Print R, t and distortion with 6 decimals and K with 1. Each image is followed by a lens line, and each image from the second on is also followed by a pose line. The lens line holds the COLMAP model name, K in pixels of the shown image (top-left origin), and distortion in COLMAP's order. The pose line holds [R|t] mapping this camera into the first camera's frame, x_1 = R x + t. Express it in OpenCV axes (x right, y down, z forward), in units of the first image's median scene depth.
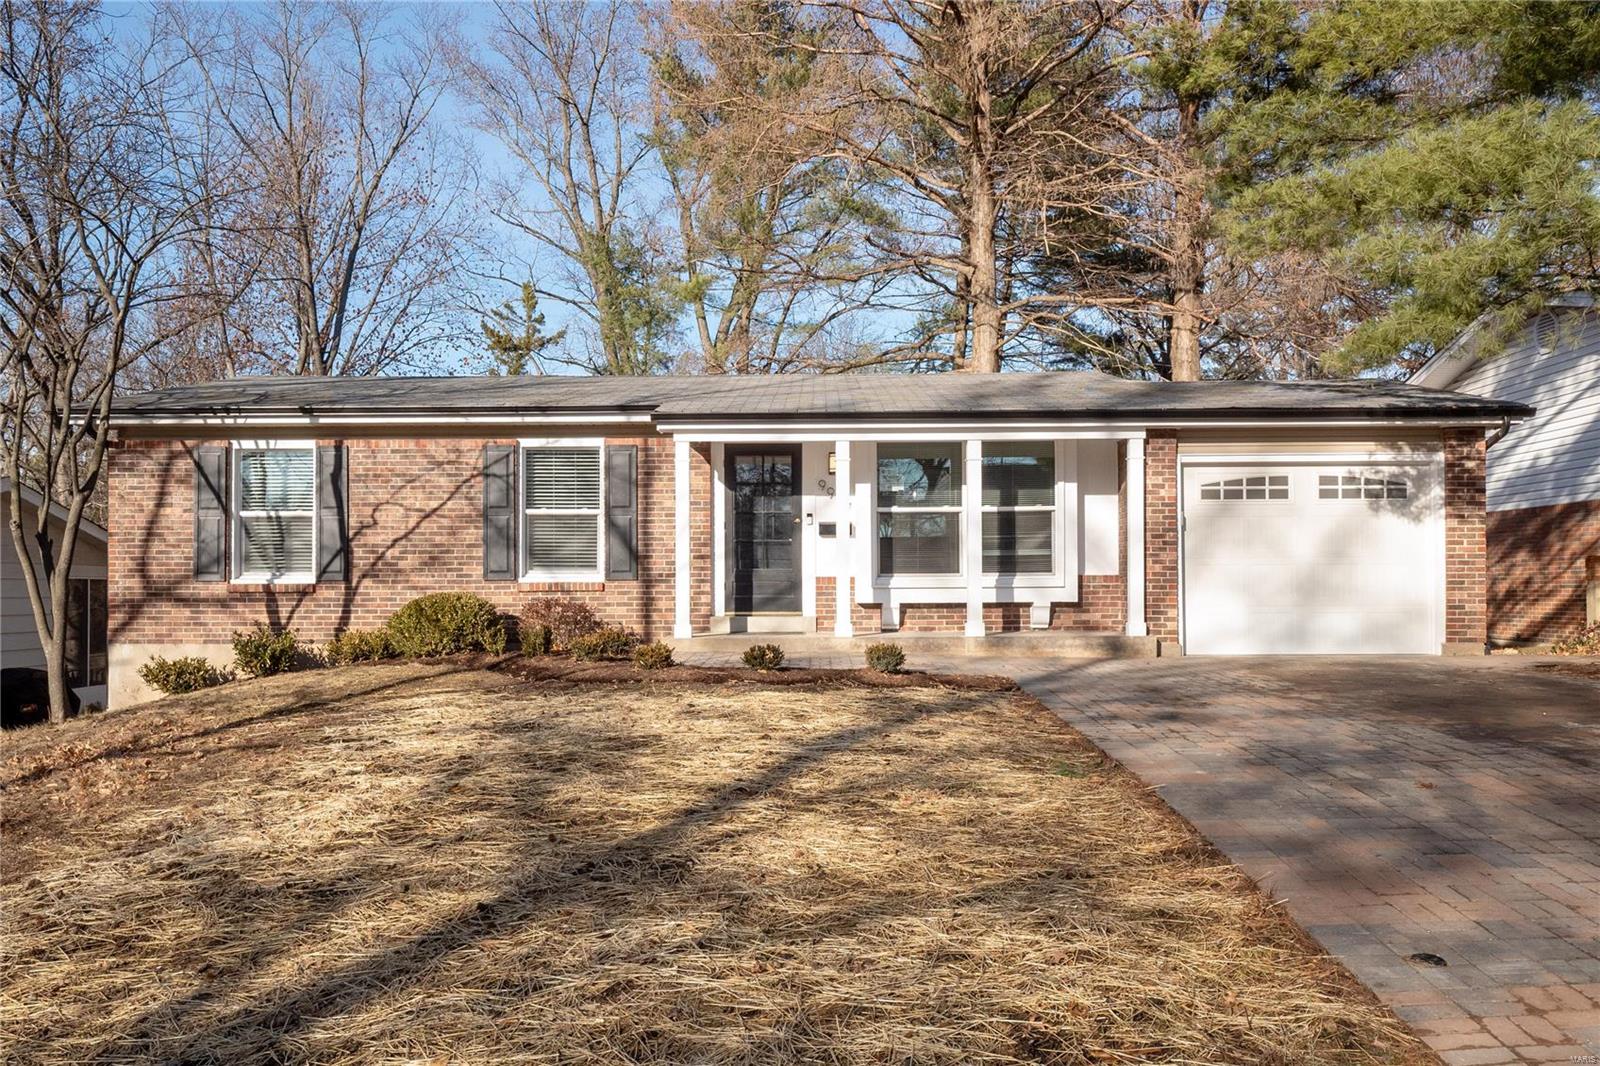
lens RADIAL K [[1278.0, 0, 800.4], [0, 1278.0, 540.2], [0, 0, 1]] dist [0.000710, -0.012100]
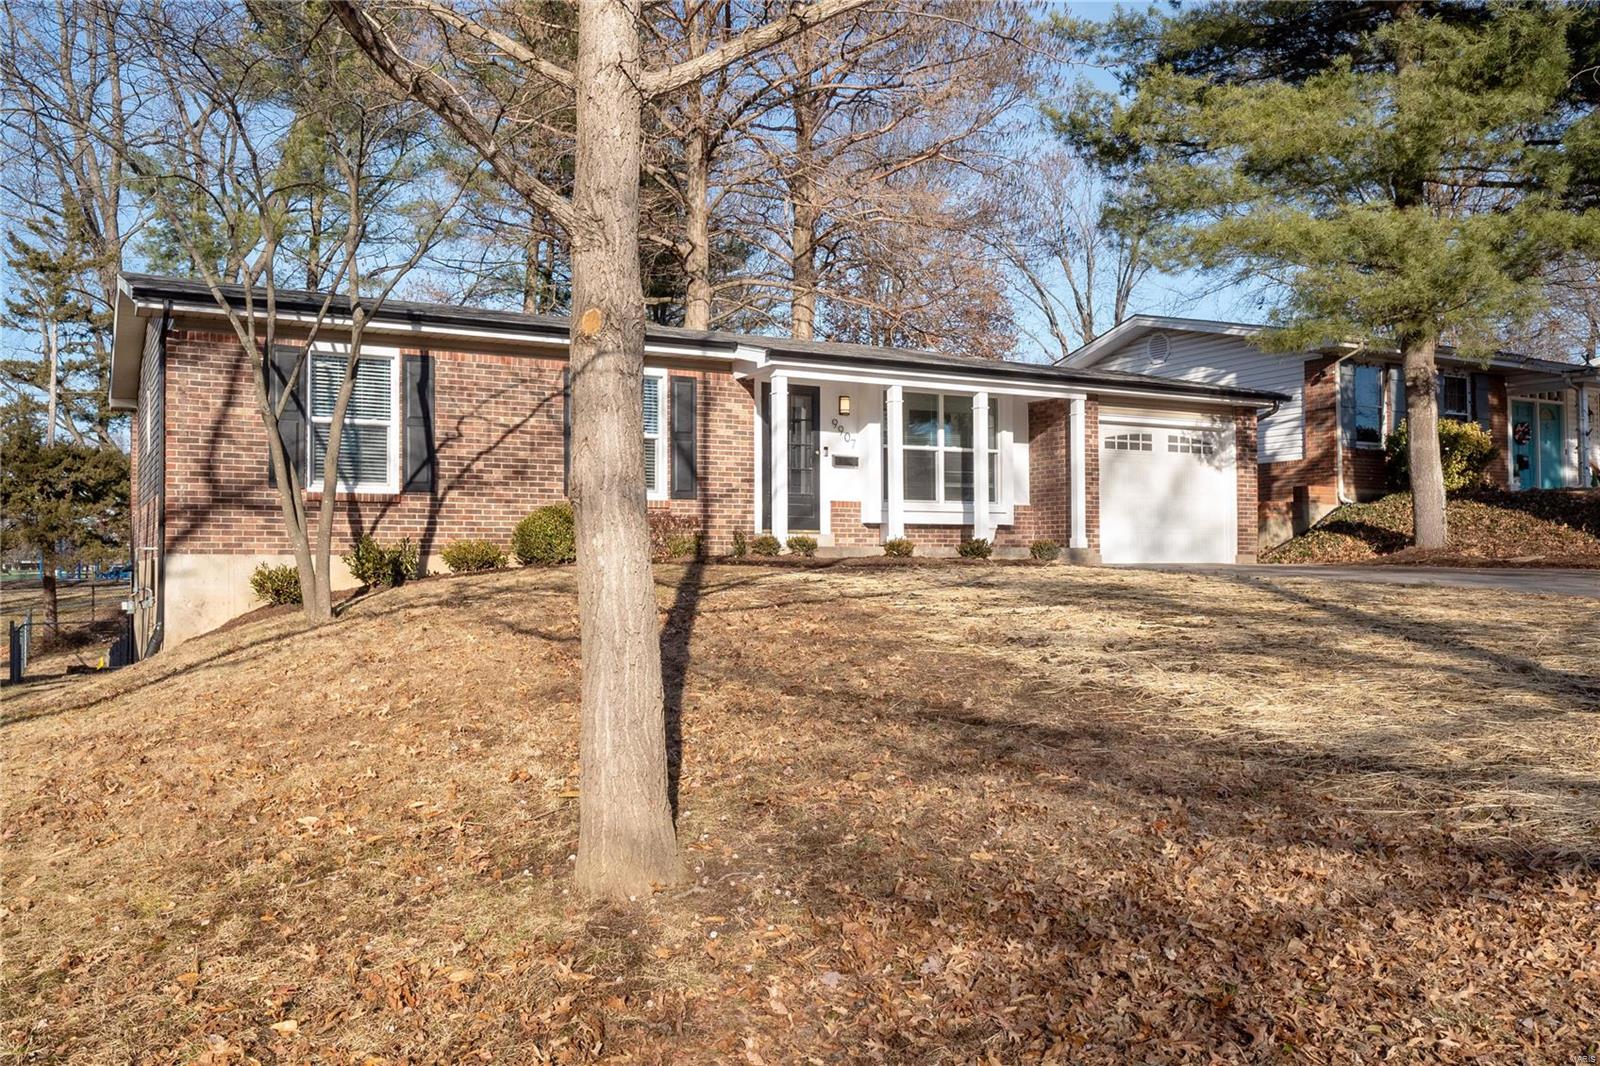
lens RADIAL K [[1278.0, 0, 800.1], [0, 1278.0, 531.9], [0, 0, 1]] dist [0.000710, -0.012100]
pose [[0.866583, 0.014087, 0.498834, -0.603109], [-0.015205, 0.999883, -0.001822, 0.060343], [-0.498801, -0.006006, 0.866696, -0.006284]]
